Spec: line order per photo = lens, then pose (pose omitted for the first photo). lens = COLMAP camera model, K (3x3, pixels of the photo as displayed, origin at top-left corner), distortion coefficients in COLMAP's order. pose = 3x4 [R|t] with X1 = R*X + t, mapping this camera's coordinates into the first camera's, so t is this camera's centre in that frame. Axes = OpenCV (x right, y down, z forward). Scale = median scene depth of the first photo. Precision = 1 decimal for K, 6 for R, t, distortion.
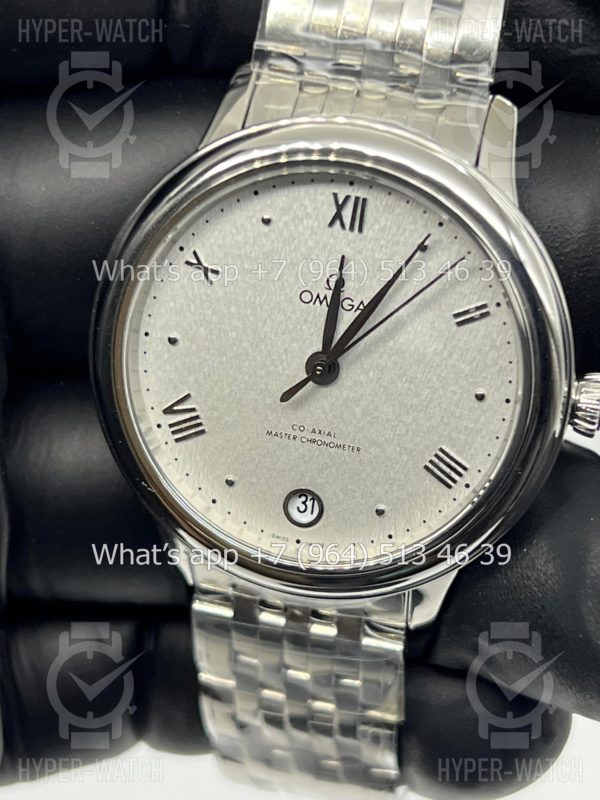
lens RADIAL K [[1884.1, 0, 300.0], [0, 1884.1, 400.0], [0, 0, 1]] dist [0.306290, -0.284576]
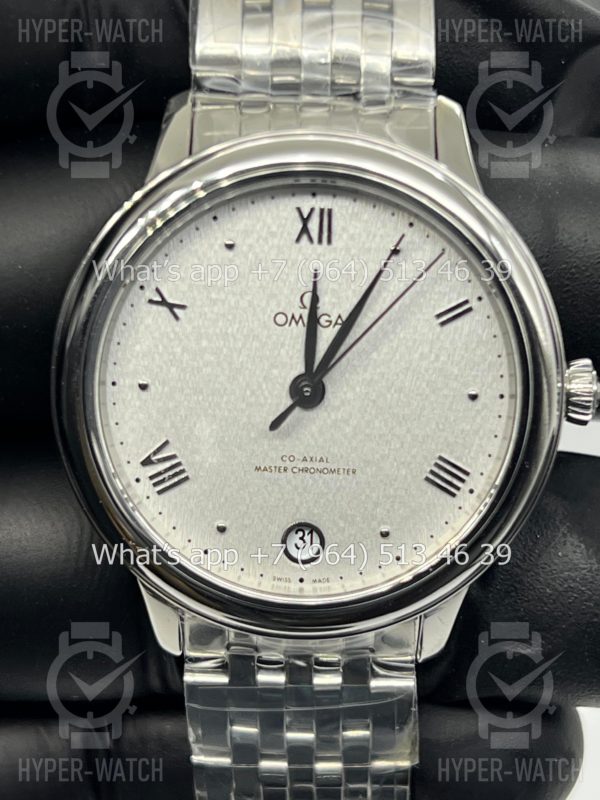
lens RADIAL K [[1884.1, 0, 300.0], [0, 1884.1, 400.0], [0, 0, 1]] dist [0.306290, -0.284576]
pose [[0.974369, -0.130009, 0.183582, -0.167871], [0.150525, 0.983270, -0.102583, 0.085336], [-0.167174, 0.127587, 0.977637, 0.064935]]
